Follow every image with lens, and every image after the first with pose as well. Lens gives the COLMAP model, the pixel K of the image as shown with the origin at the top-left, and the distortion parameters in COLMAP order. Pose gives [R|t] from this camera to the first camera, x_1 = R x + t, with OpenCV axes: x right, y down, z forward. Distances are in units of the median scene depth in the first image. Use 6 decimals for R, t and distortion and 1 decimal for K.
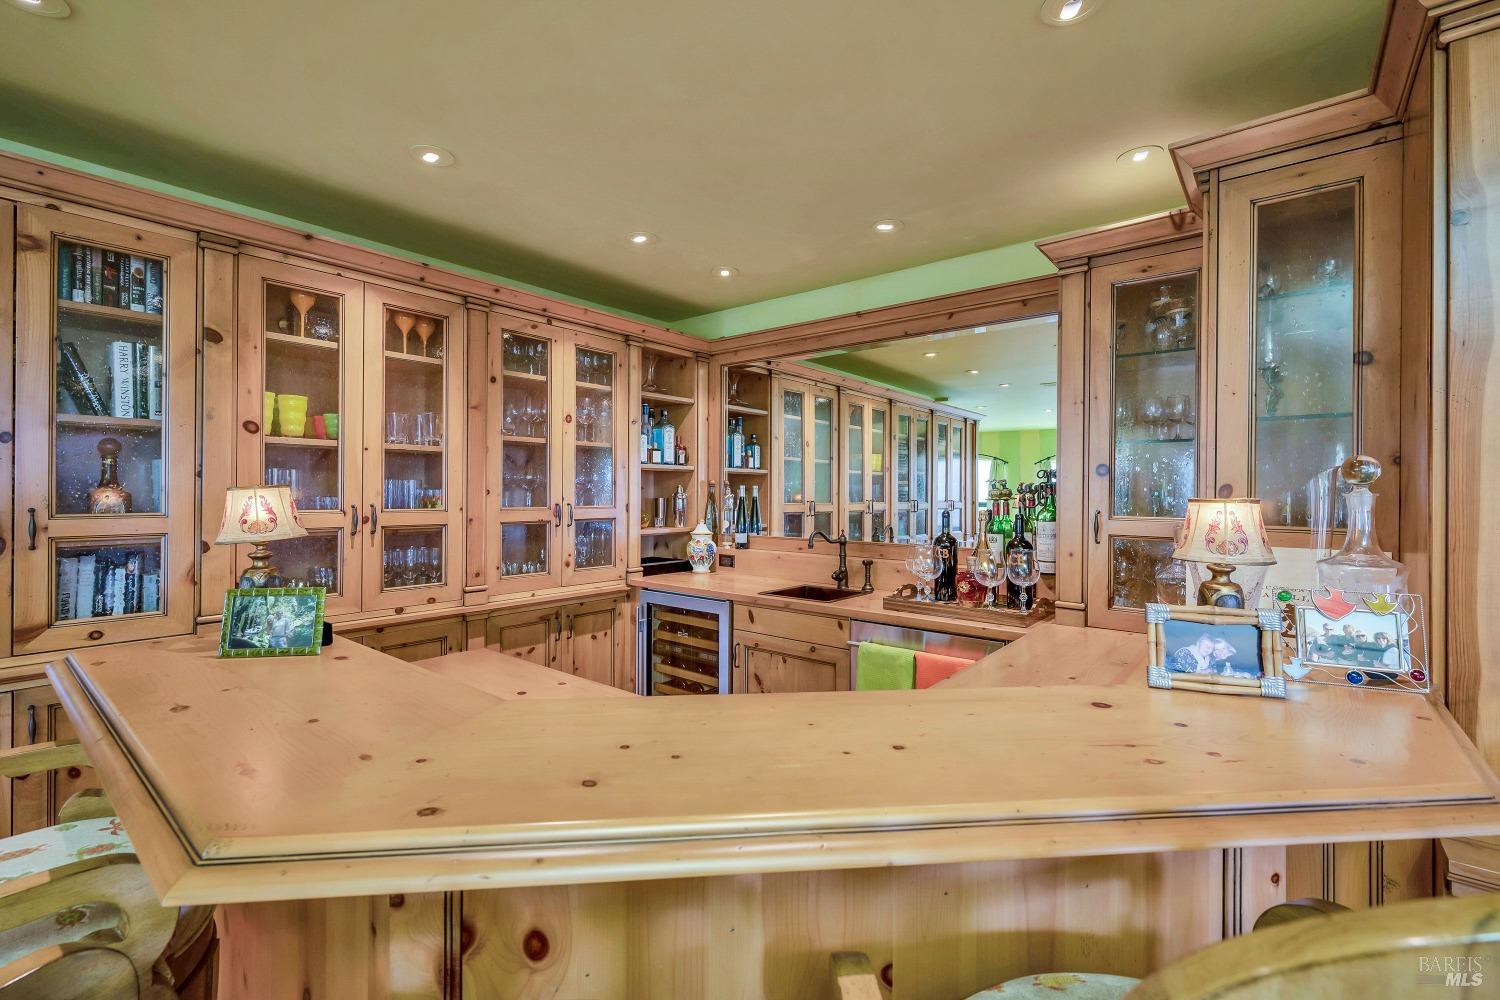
lens RADIAL K [[649.9, 0, 750.3], [0, 649.9, 494.2], [0, 0, 1]] dist [-0.000722, -0.000022]
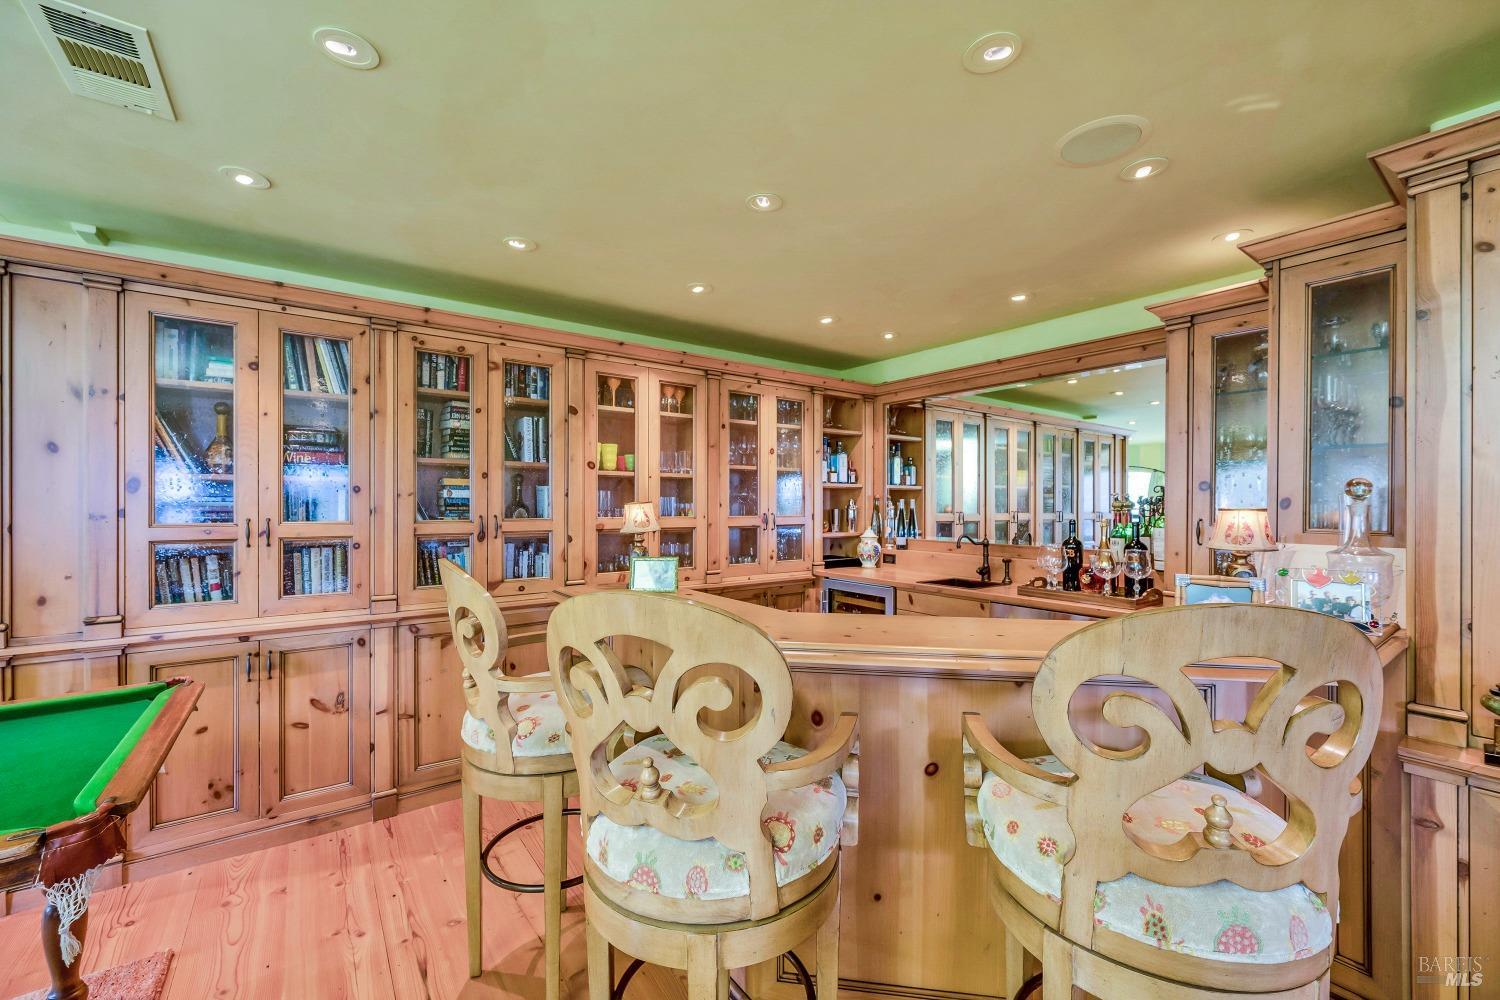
lens RADIAL K [[600.1, 0, 750.1], [0, 600.1, 505.3], [0, 0, 1]] dist [0.001227, -0.000042]
pose [[0.969433, -0.002897, -0.245337, -0.016725], [0.002412, 0.999994, -0.002278, 0.000053], [0.245342, 0.001617, 0.969435, -0.275445]]
